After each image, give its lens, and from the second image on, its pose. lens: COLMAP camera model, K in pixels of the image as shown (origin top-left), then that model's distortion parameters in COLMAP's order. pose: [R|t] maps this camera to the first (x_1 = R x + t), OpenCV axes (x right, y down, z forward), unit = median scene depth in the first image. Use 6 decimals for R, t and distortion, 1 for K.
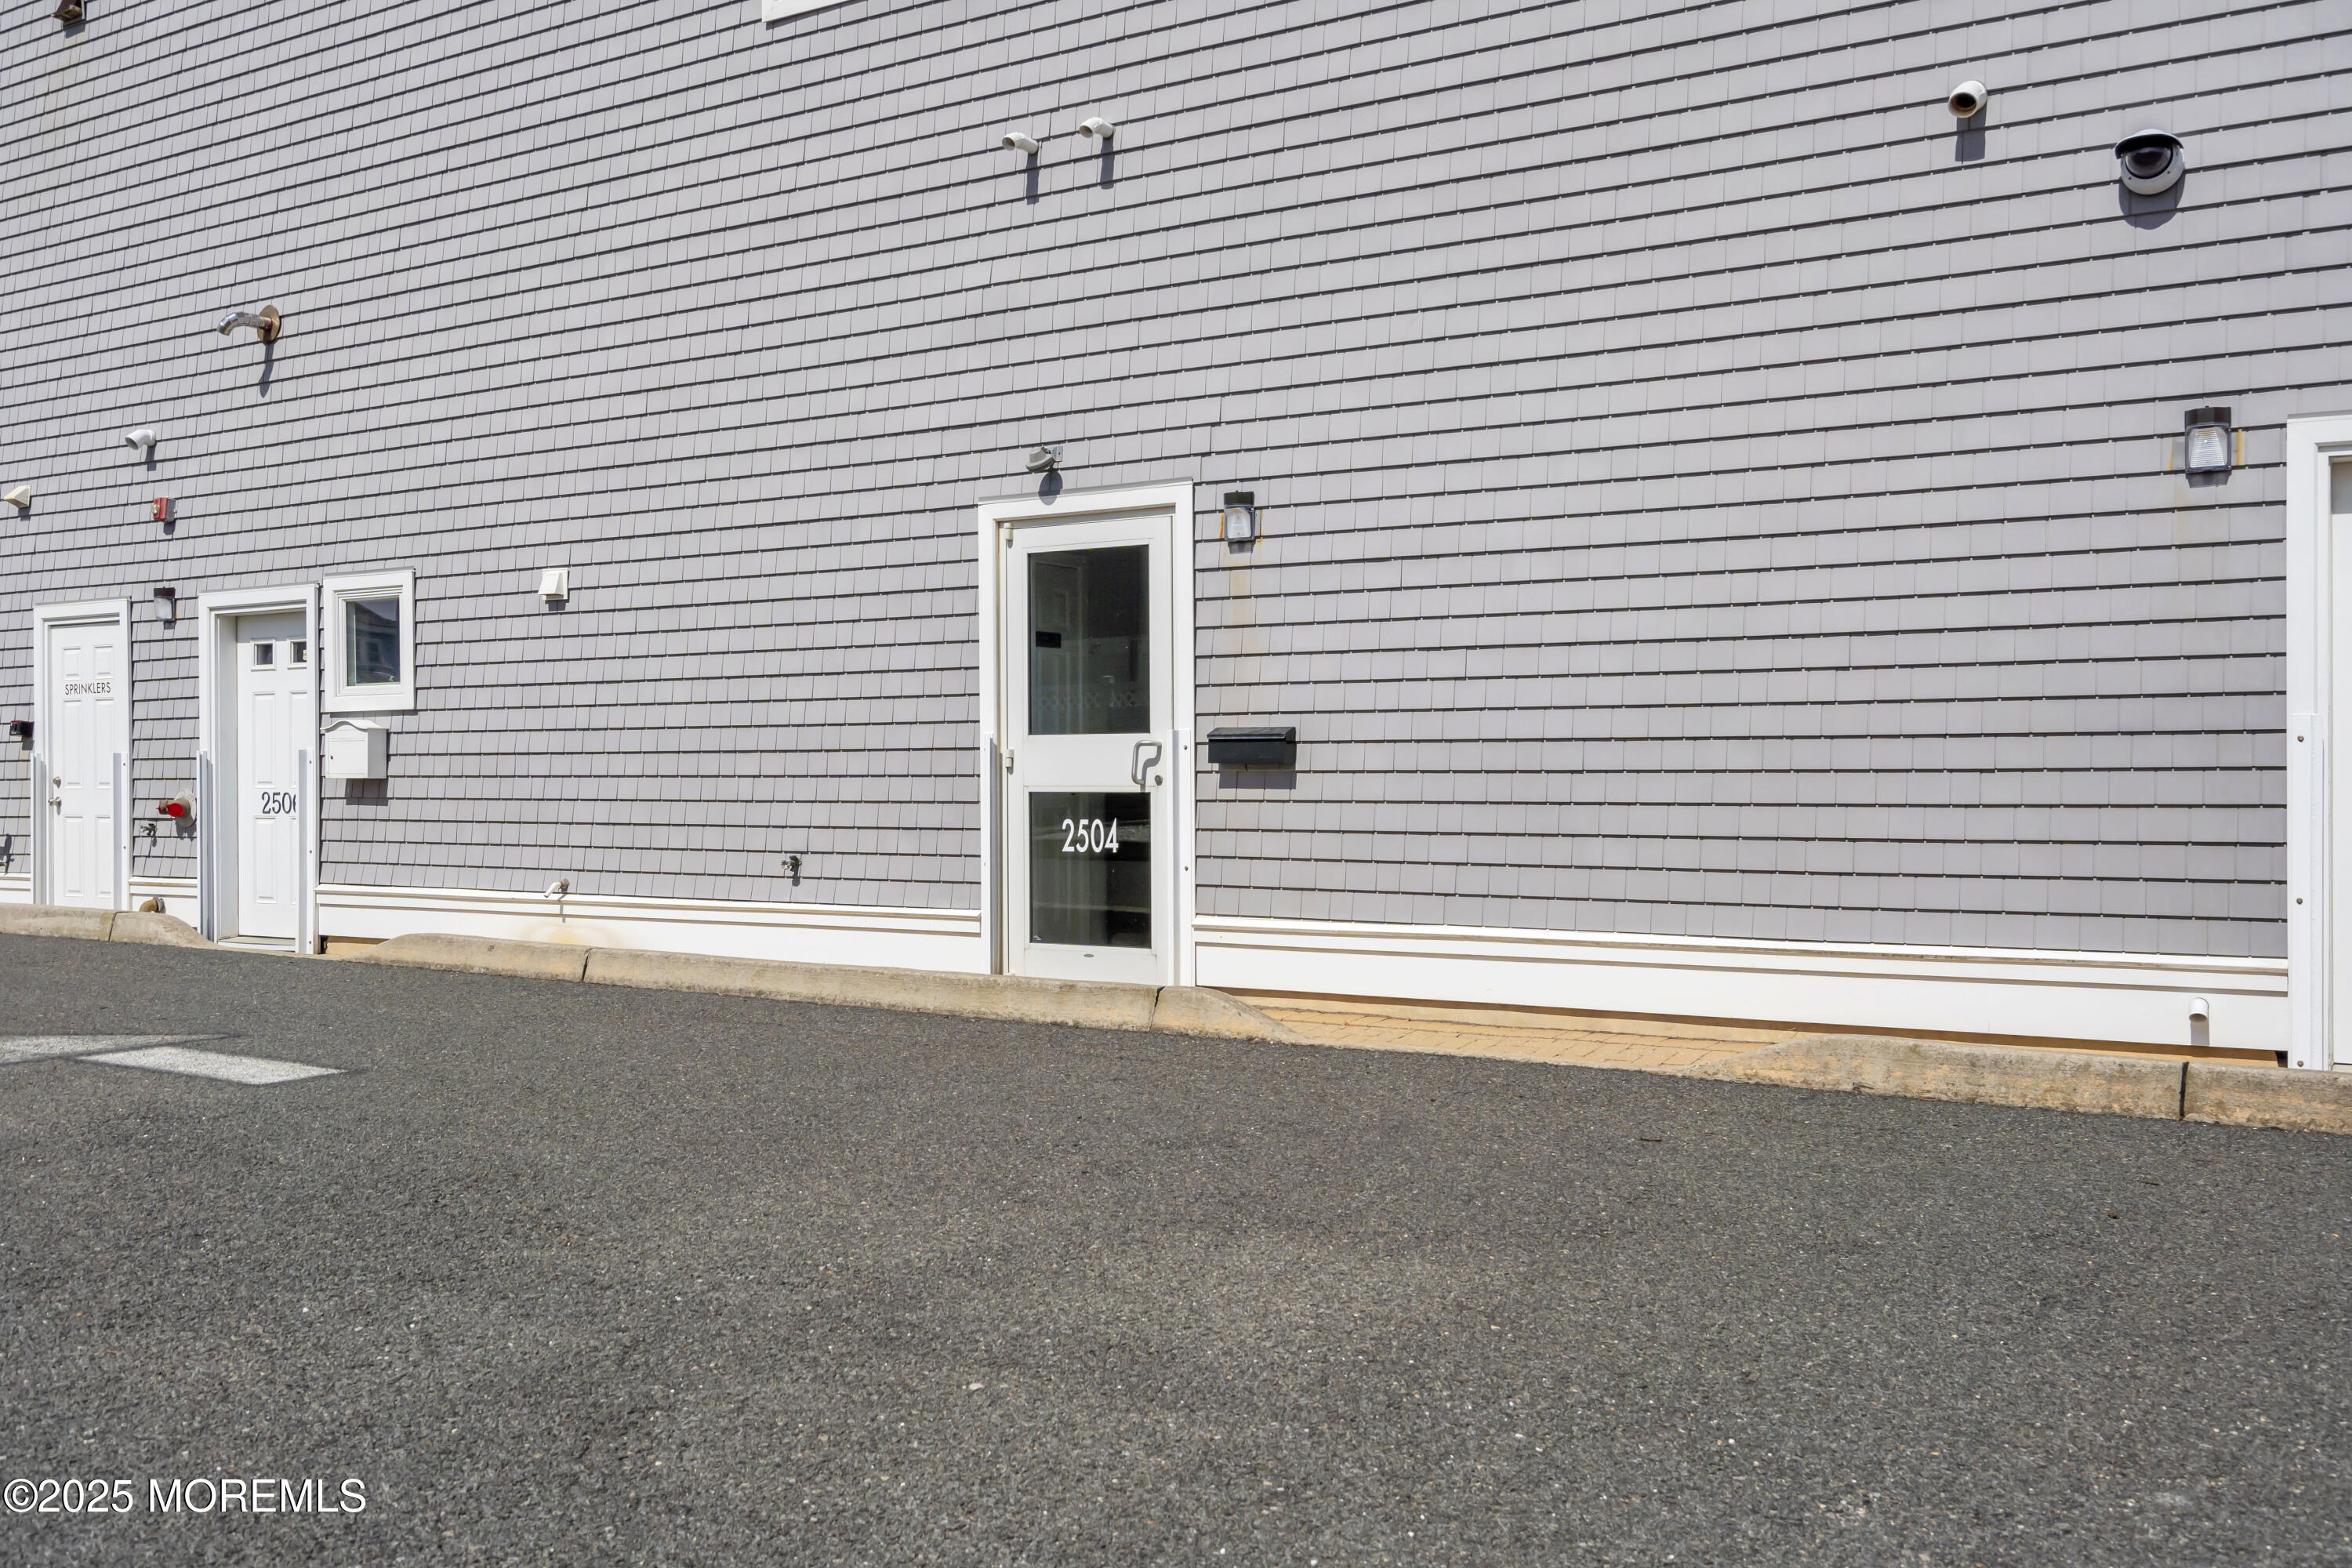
lens RADIAL K [[1944.8, 0, 1185.3], [0, 1944.8, 776.3], [0, 0, 1]] dist [0.005500, -0.001333]
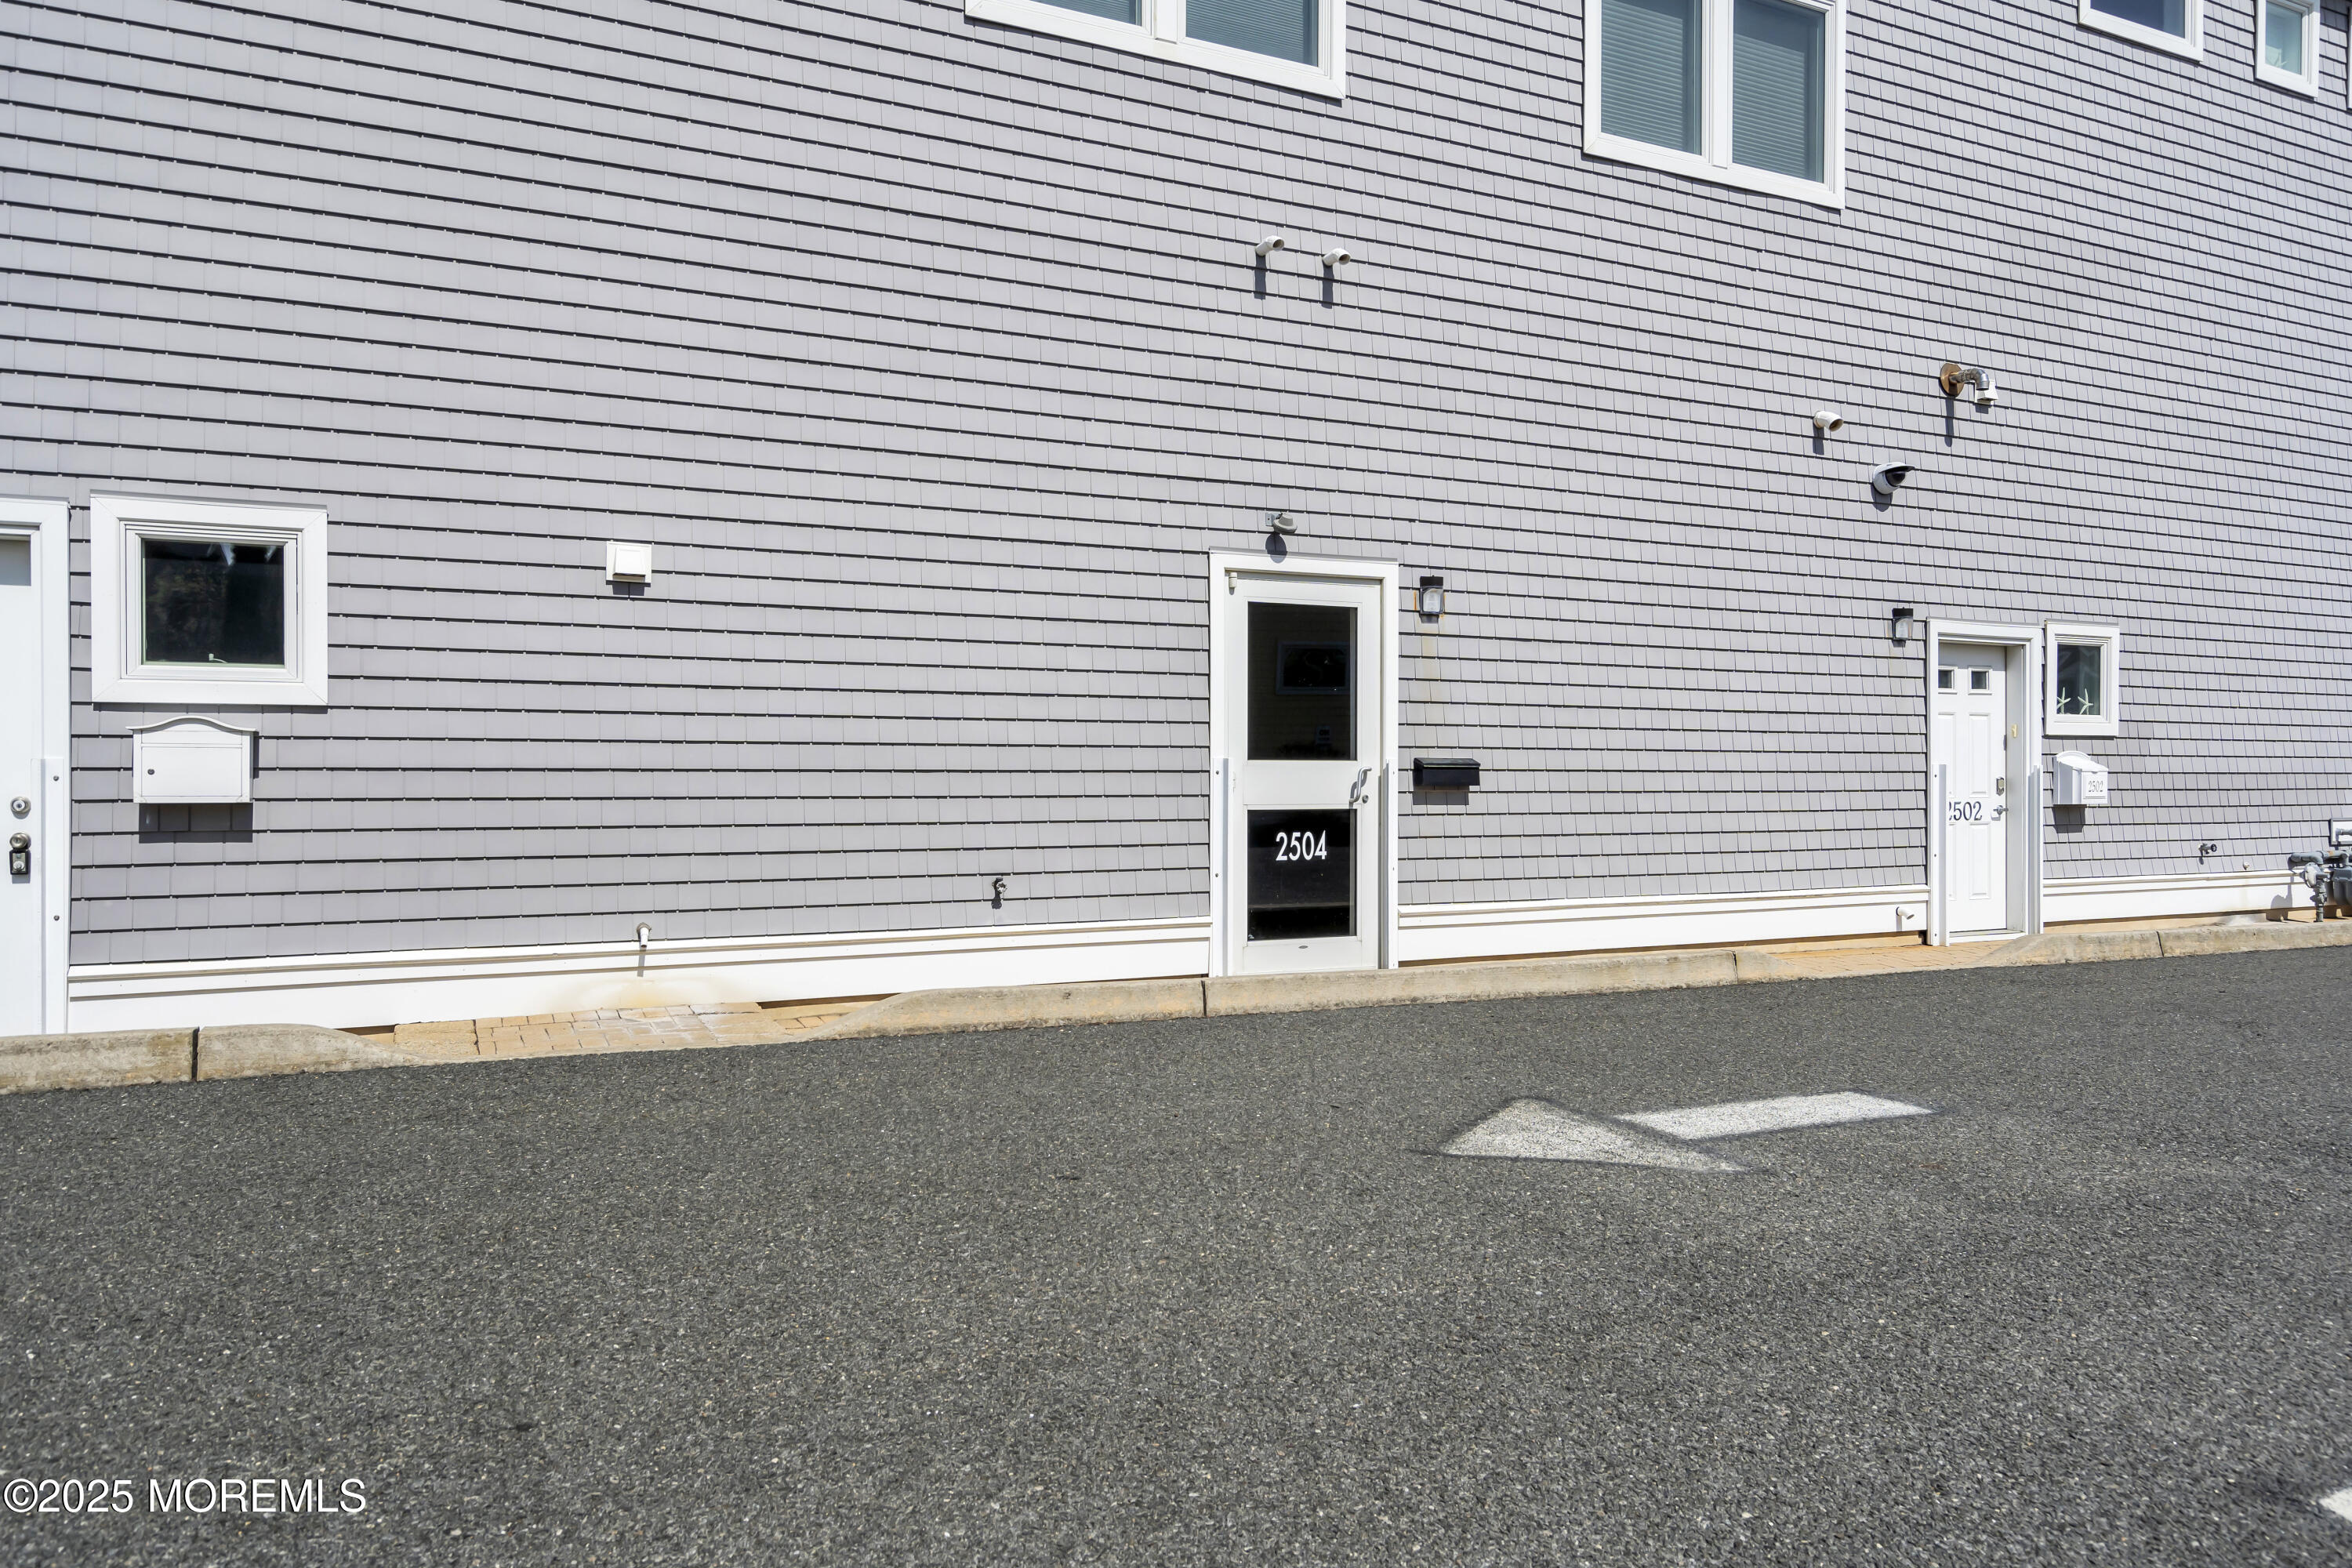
lens RADIAL K [[1596.4, 0, 1179.9], [0, 1596.4, 797.6], [0, 0, 1]] dist [0.017851, -0.008724]
pose [[0.548729, -0.000127, 0.836000, -0.909654], [0.005480, 0.999979, -0.003445, 0.003967], [-0.835982, 0.006472, 0.548719, 0.529894]]
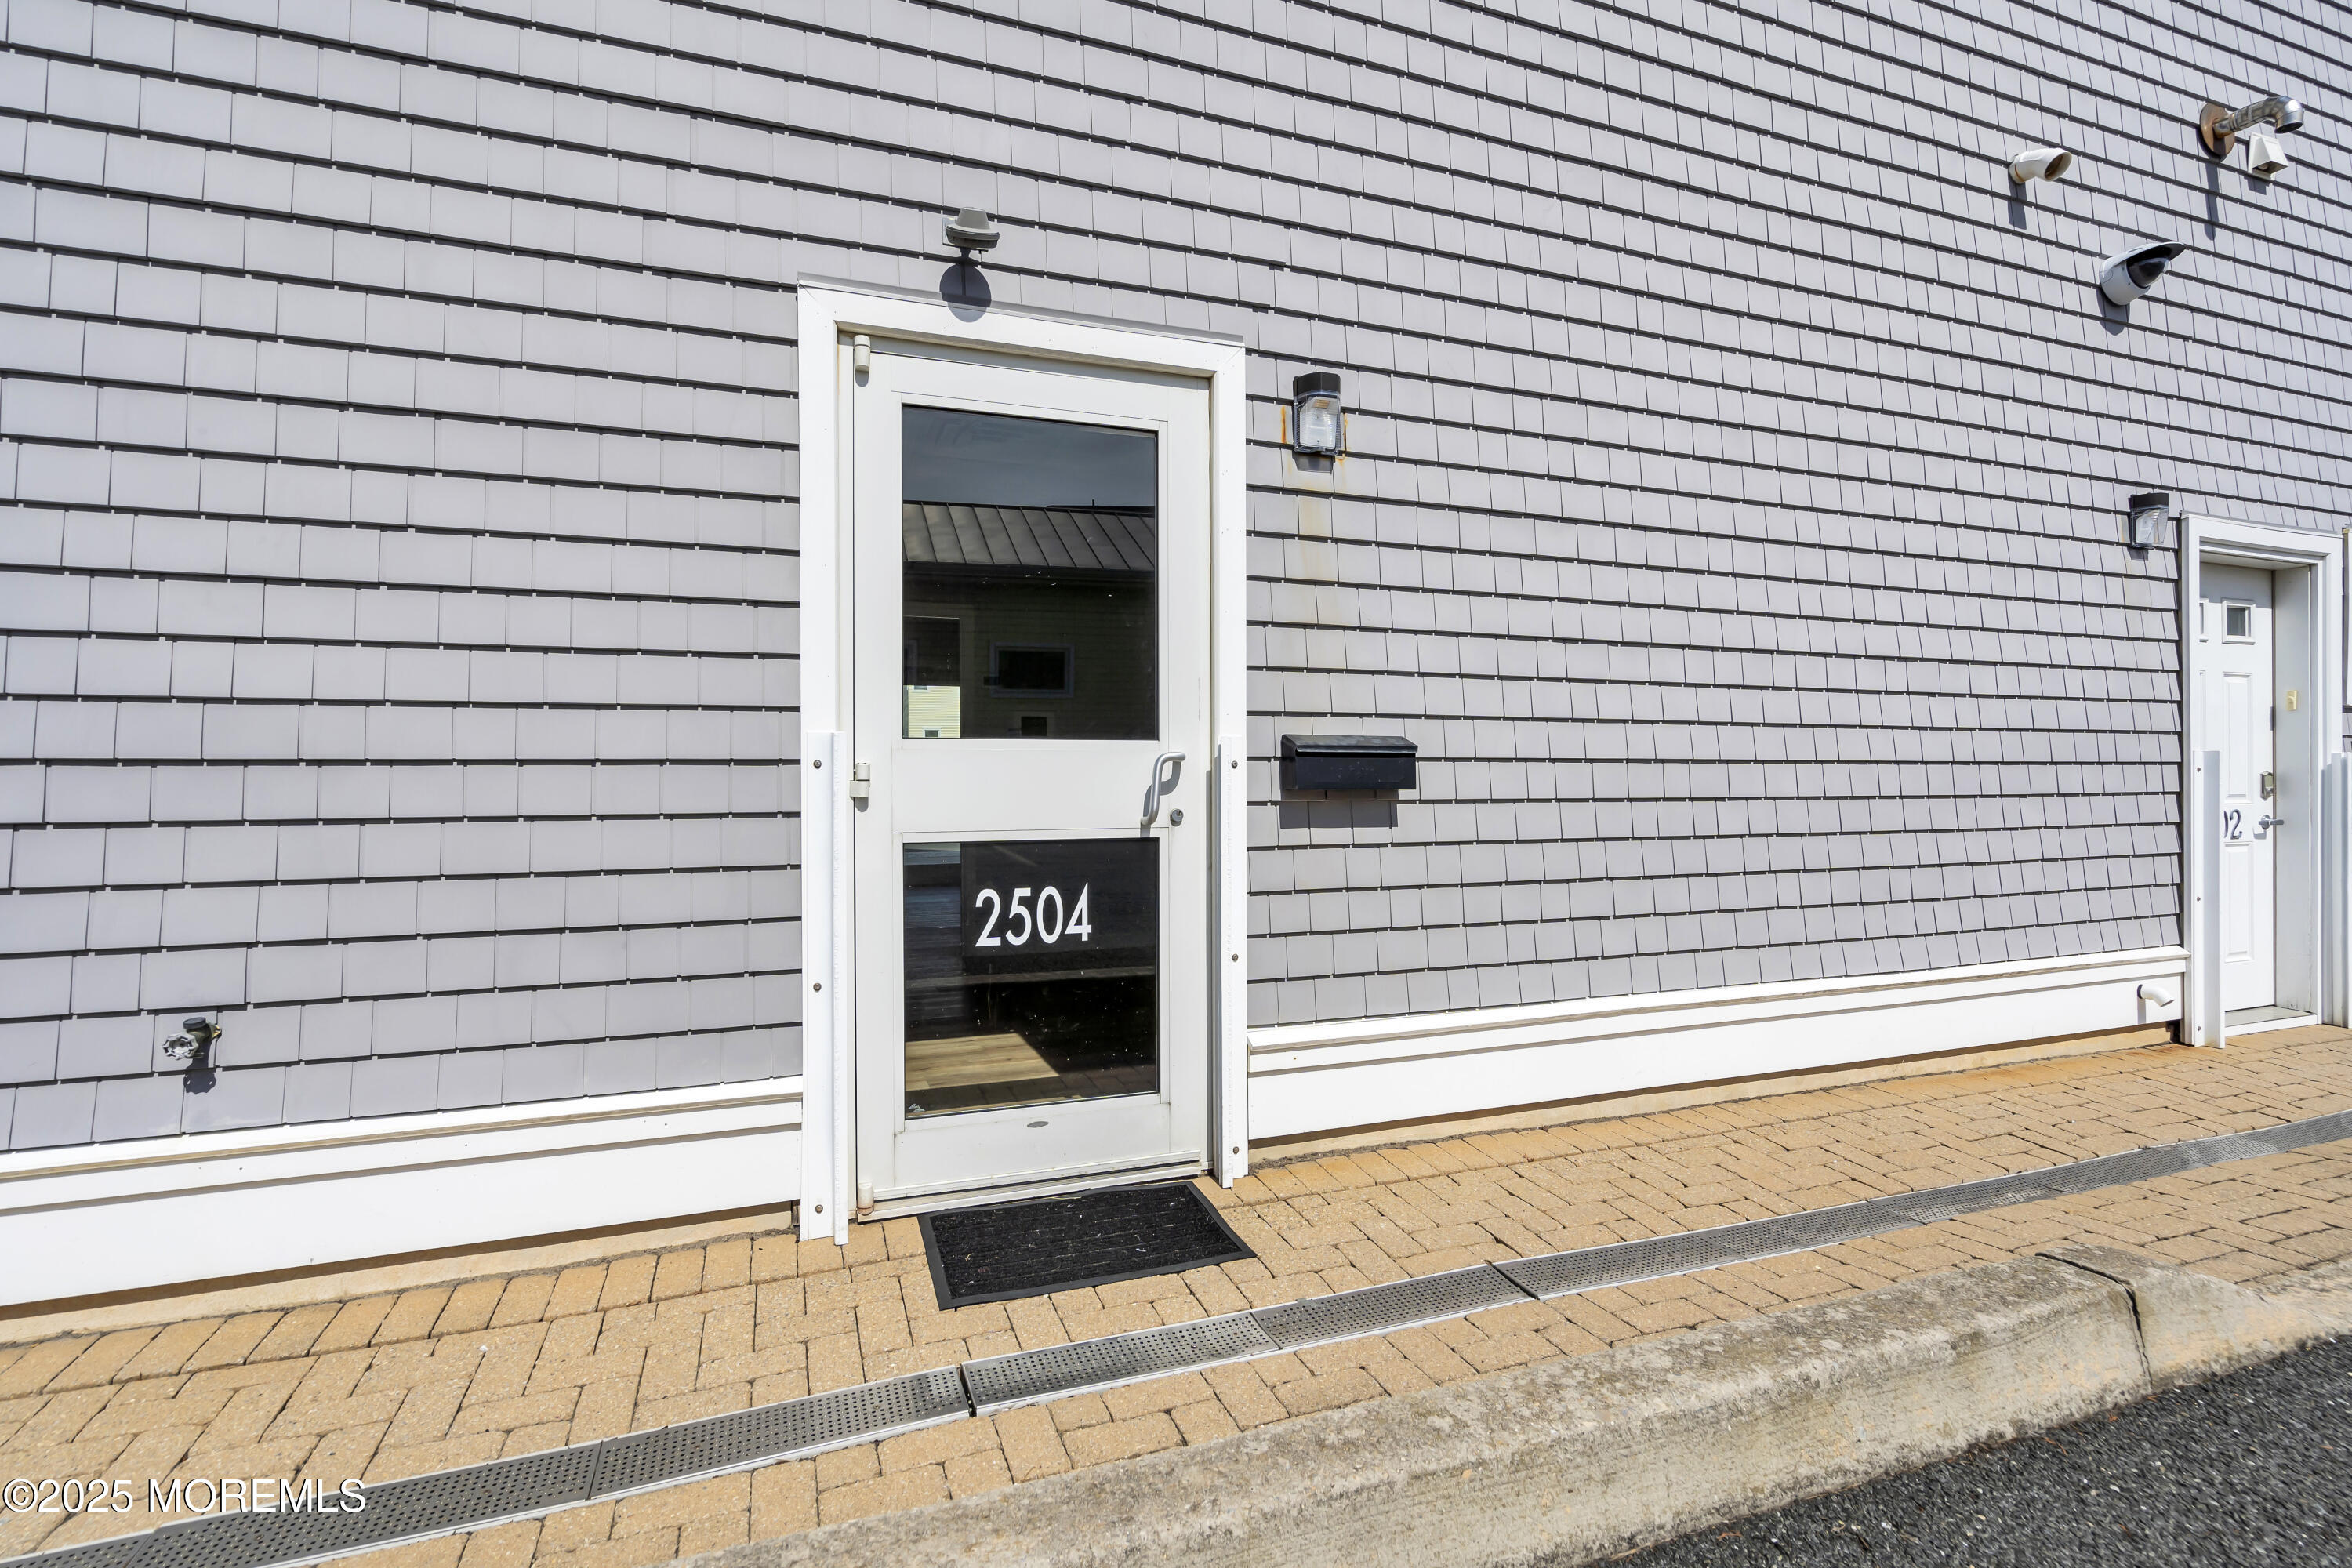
lens RADIAL K [[1072.6, 0, 1177.4], [0, 1072.6, 788.2], [0, 0, 1]] dist [-0.001151, 0.000471]
pose [[0.631074, 0.001146, 0.775722, -0.270751], [0.007306, 0.999946, -0.007421, -0.004586], [-0.775688, 0.010351, 0.631031, 0.770023]]
